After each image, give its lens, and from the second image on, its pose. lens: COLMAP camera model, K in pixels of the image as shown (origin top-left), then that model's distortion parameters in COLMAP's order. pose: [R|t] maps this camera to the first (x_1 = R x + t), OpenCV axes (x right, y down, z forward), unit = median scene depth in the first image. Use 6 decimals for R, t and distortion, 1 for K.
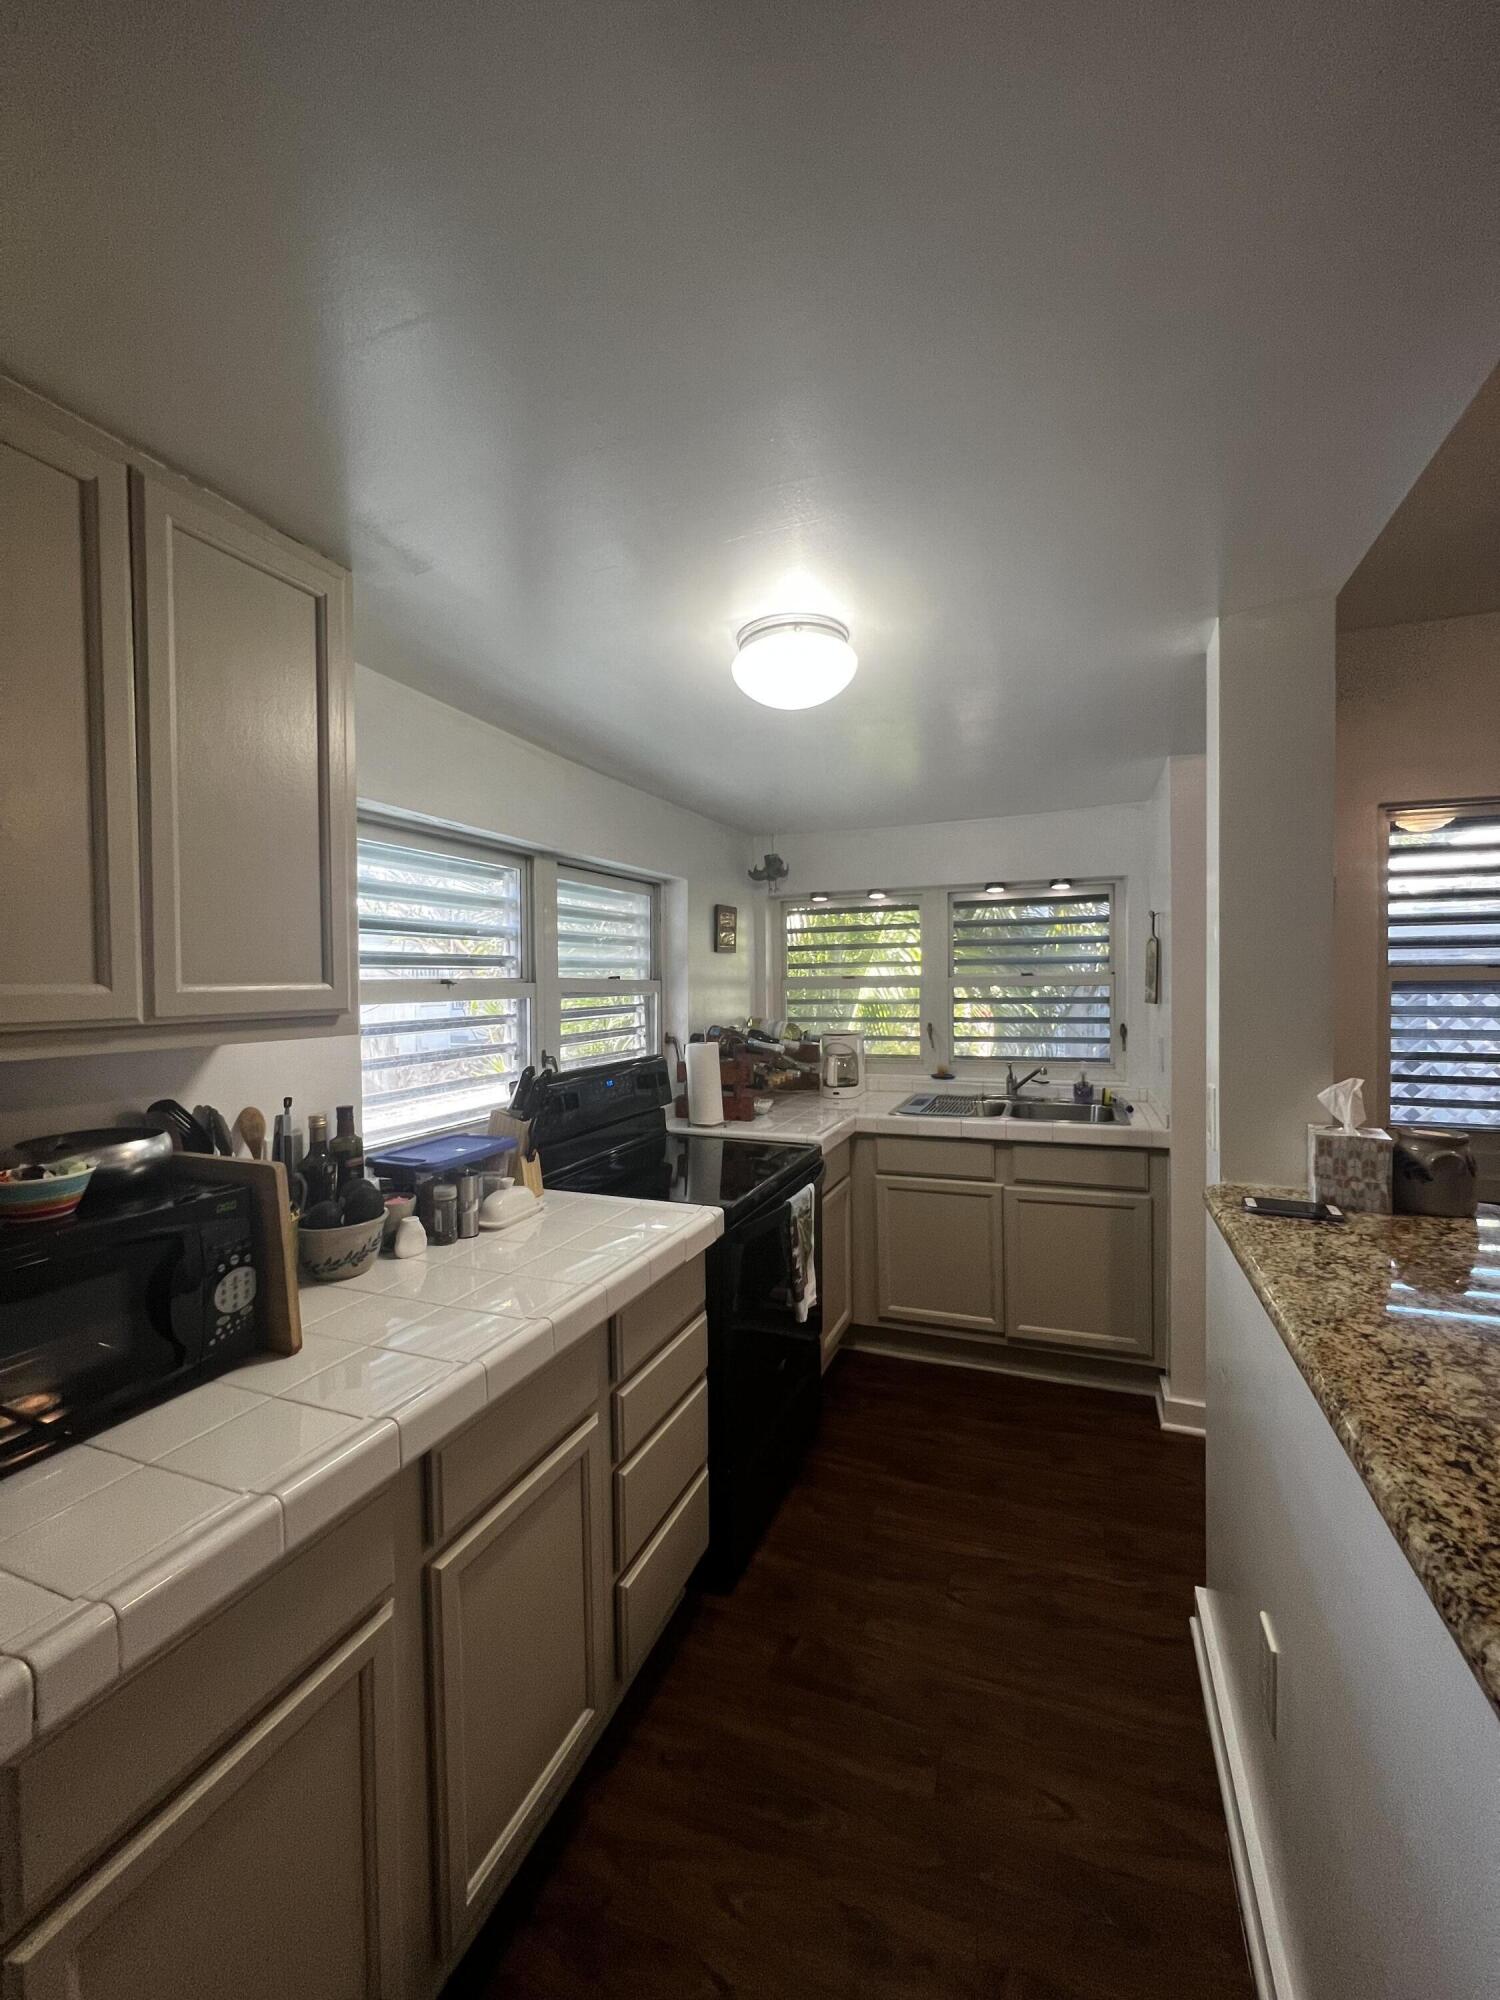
lens RADIAL K [[799.4, 0, 758.7], [0, 799.4, 995.0], [0, 0, 1]] dist [-0.003799, 0.000873]
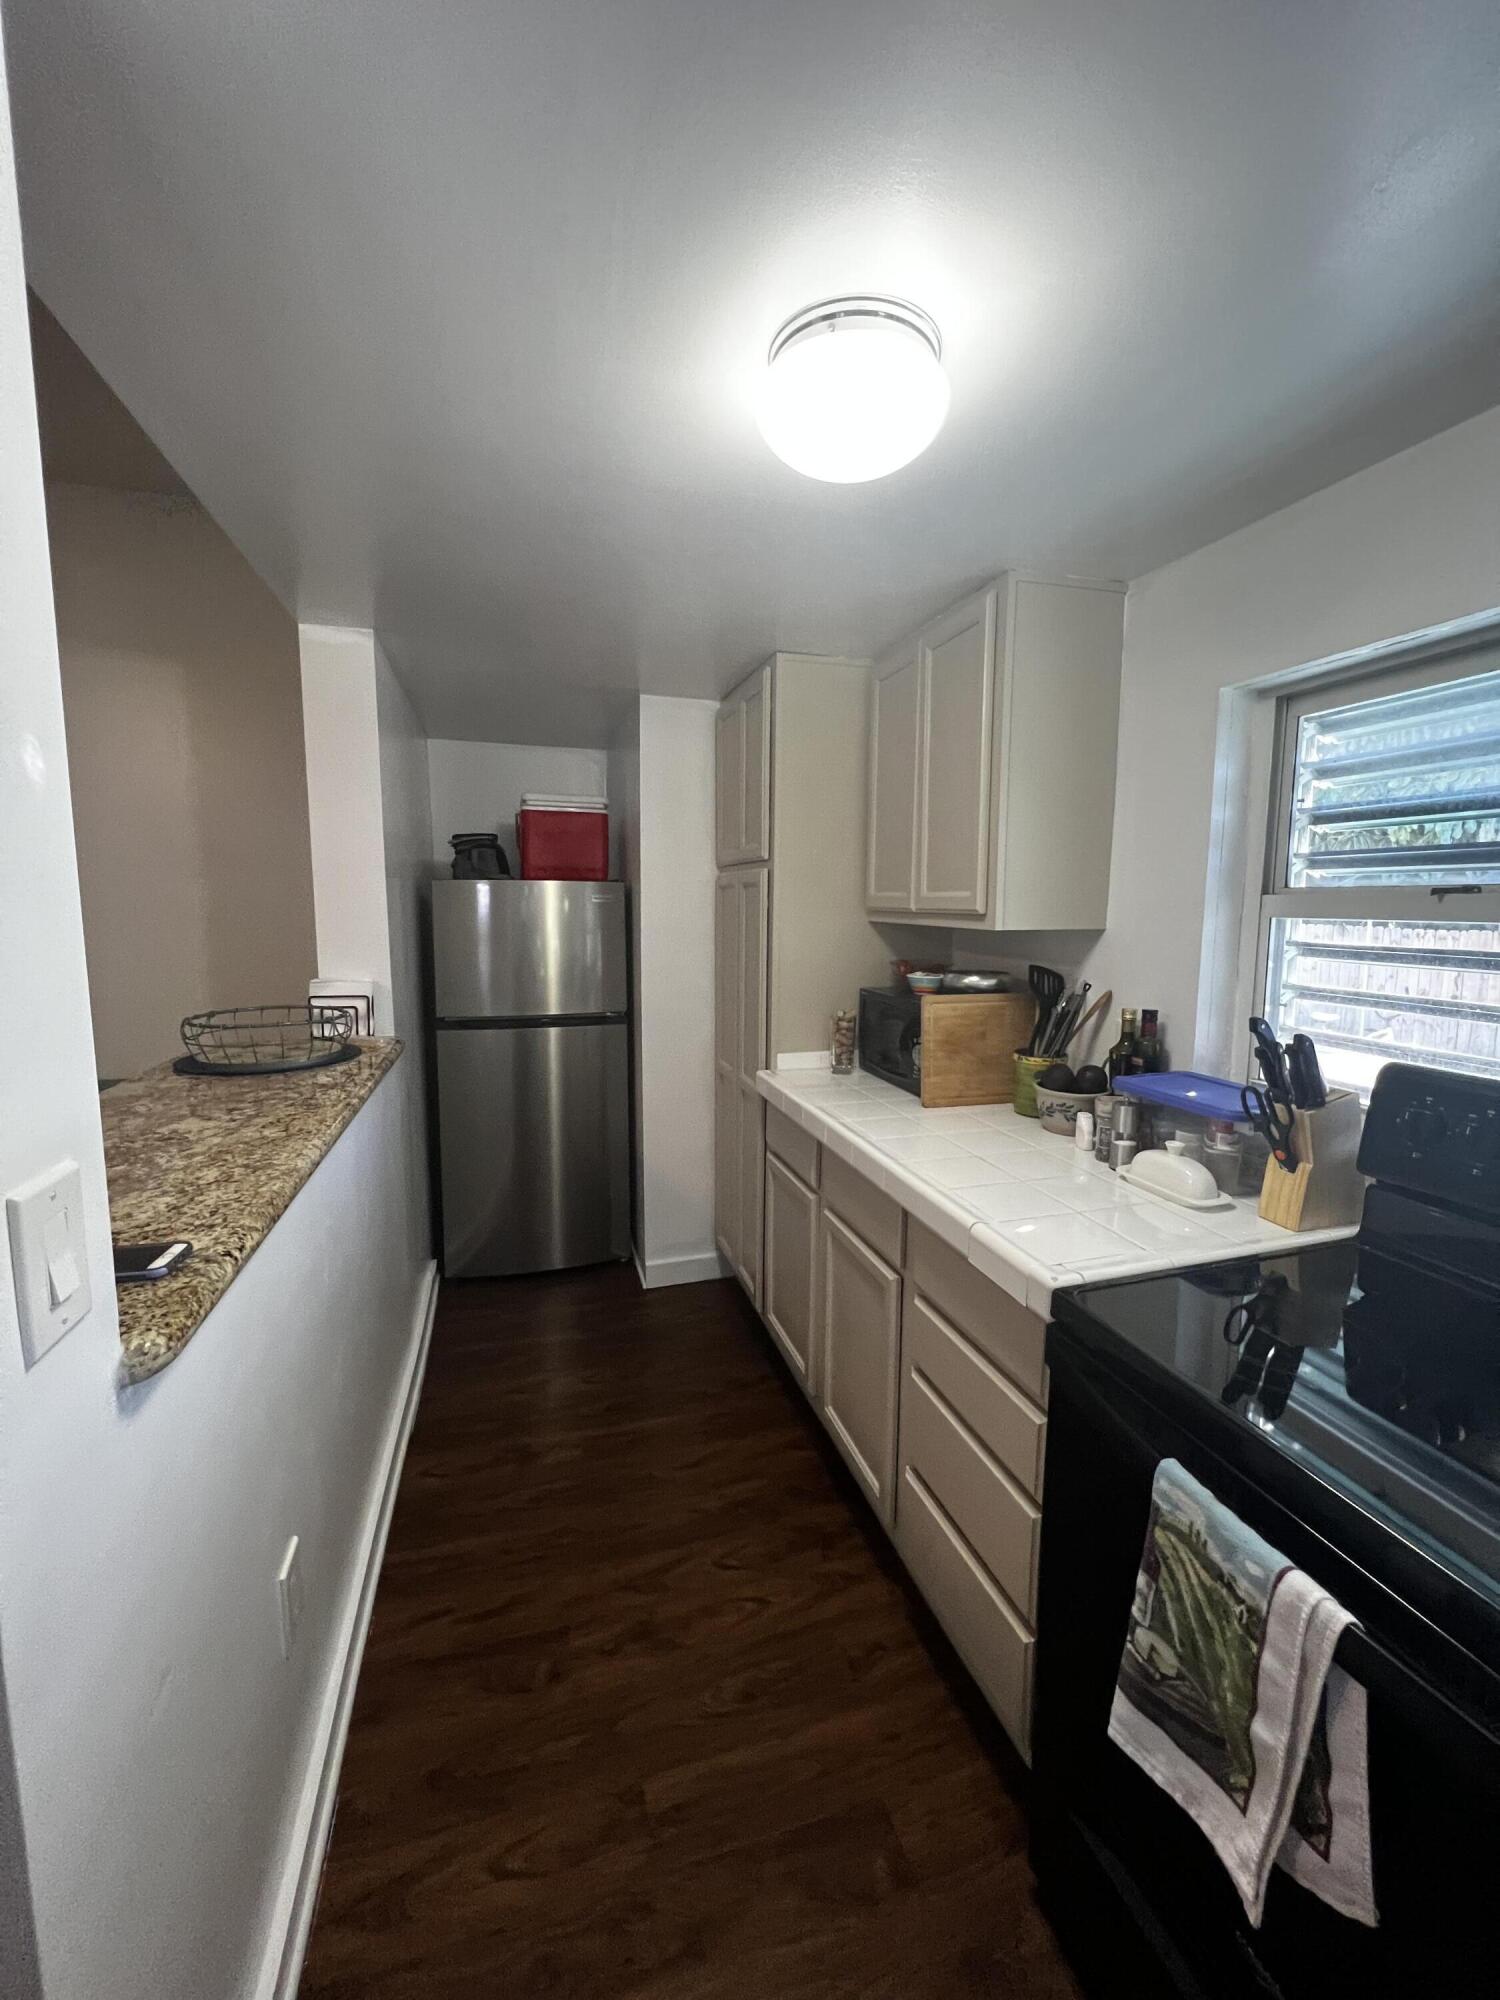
lens RADIAL K [[799.4, 0, 753.1], [0, 799.4, 997.1], [0, 0, 1]] dist [-0.003799, 0.000873]
pose [[-0.788328, 0.082072, -0.609757, 0.375647], [-0.008474, 0.989521, 0.144142, -0.016994], [0.615197, 0.118798, -0.779371, 1.047150]]
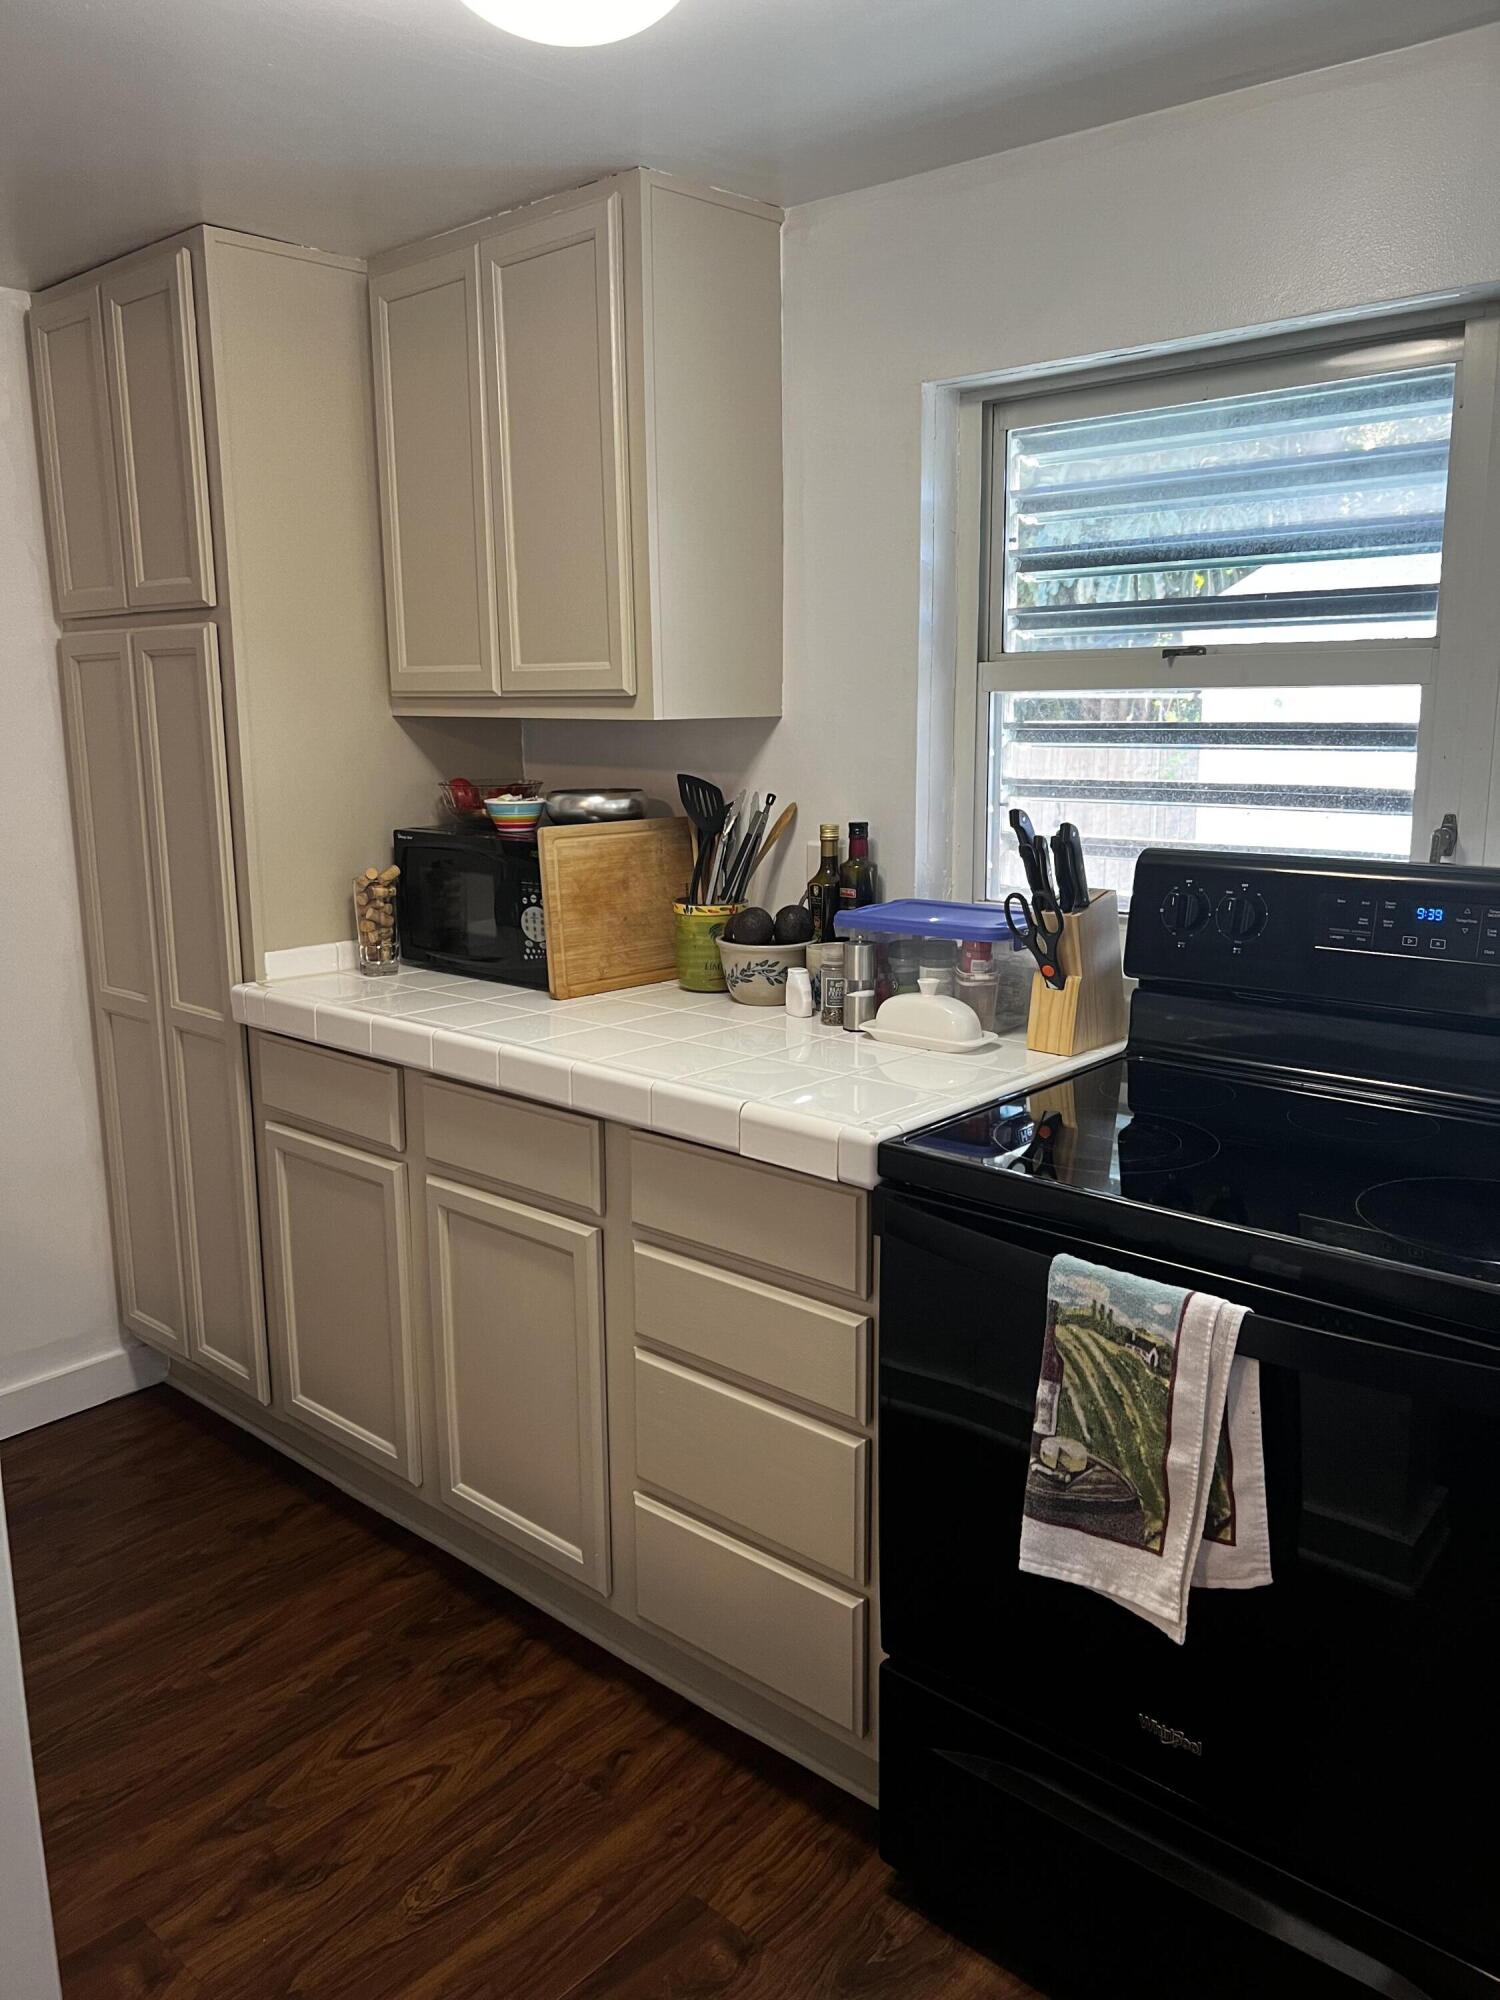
lens RADIAL K [[1510.0, 0, 749.9], [0, 1510.0, 997.1], [0, 0, 1]] dist [0.036413, -0.039042]
pose [[-0.358791, 0.194857, -0.912853, 0.632079], [-0.005483, 0.977511, 0.210814, -0.002387], [0.933402, 0.080643, -0.349653, 1.000851]]
